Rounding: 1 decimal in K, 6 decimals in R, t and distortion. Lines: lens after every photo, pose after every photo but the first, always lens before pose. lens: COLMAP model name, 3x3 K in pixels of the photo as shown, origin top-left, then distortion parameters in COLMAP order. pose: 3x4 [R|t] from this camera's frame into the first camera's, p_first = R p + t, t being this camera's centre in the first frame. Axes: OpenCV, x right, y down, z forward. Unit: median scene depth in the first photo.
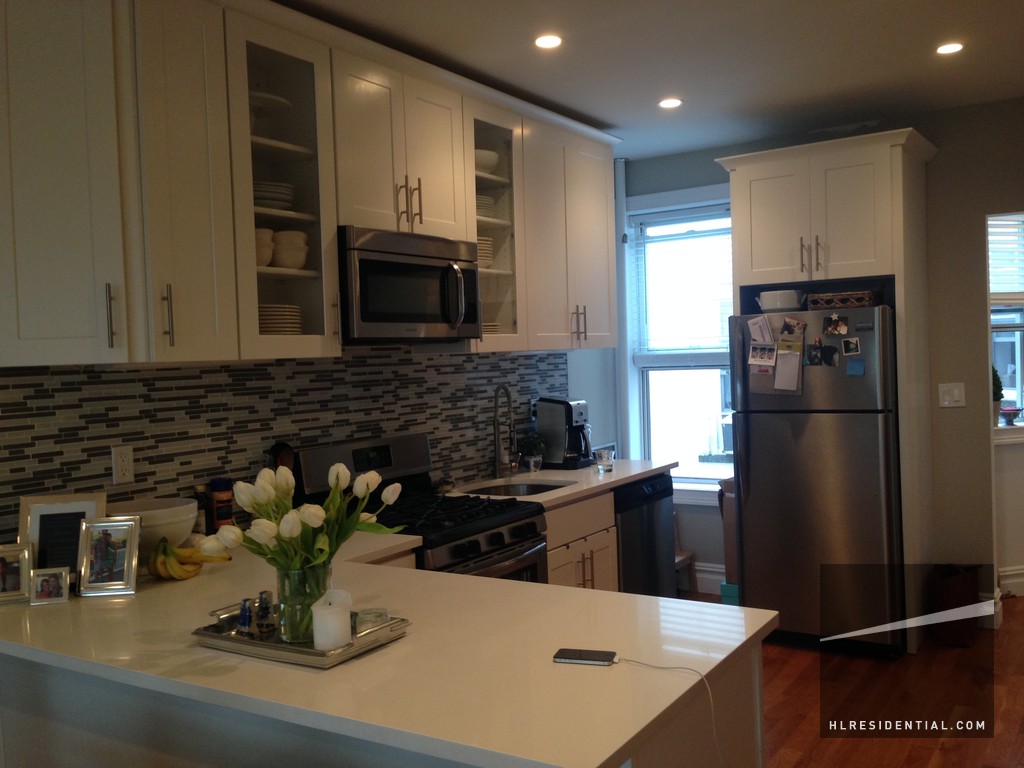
lens RADIAL K [[967.0, 0, 513.3], [0, 967.0, 379.7], [0, 0, 1]] dist [0.040862, 0.000000]
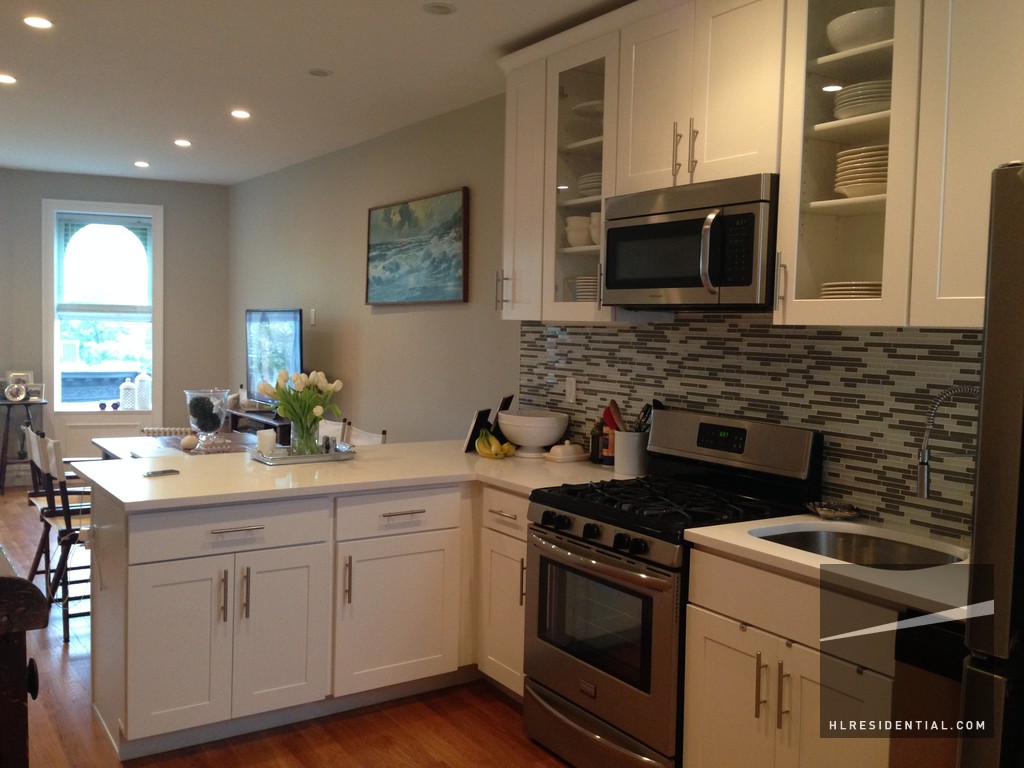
lens RADIAL K [[967.0, 0, 514.3], [0, 967.0, 382.8], [0, 0, 1]] dist [0.040862, 0.000000]
pose [[-0.423203, 0.079737, -0.902519, 0.772359], [-0.034098, 0.994012, 0.103810, -0.058866], [0.905393, 0.074707, -0.417950, 1.241279]]
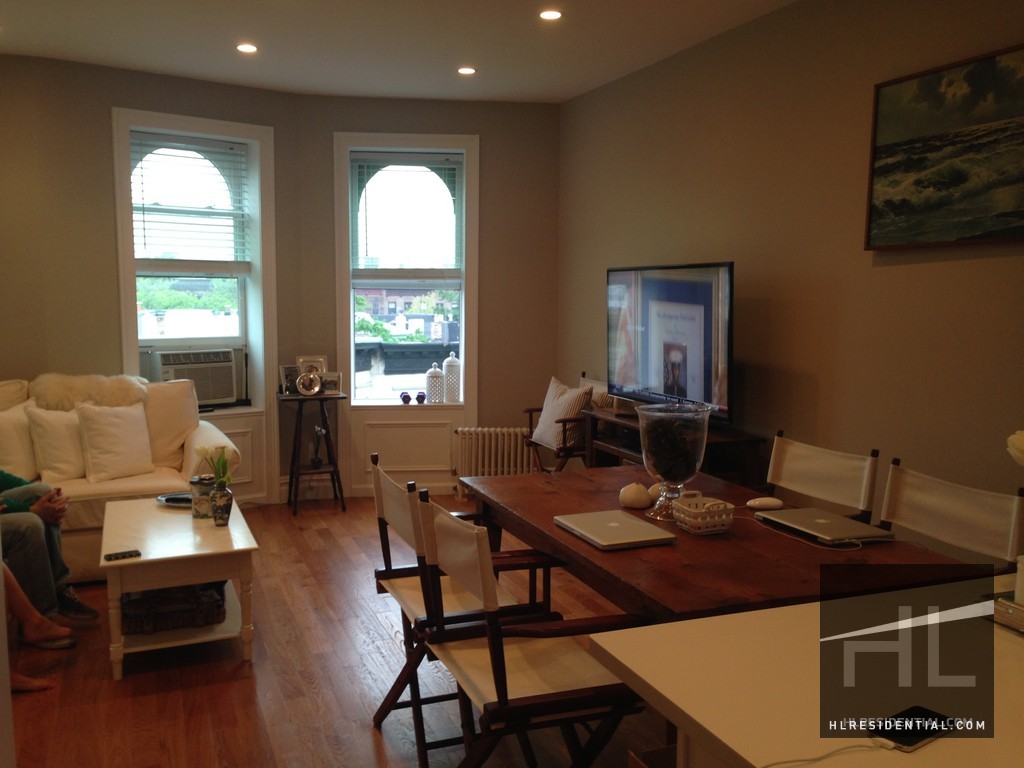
lens RADIAL K [[967.0, 0, 512.9], [0, 967.0, 384.4], [0, 0, 1]] dist [0.040862, 0.000000]
pose [[-0.611006, 0.111796, -0.783692, 0.385751], [-0.004189, 0.989507, 0.144421, -0.016984], [0.791615, 0.091525, -0.604126, 0.633753]]
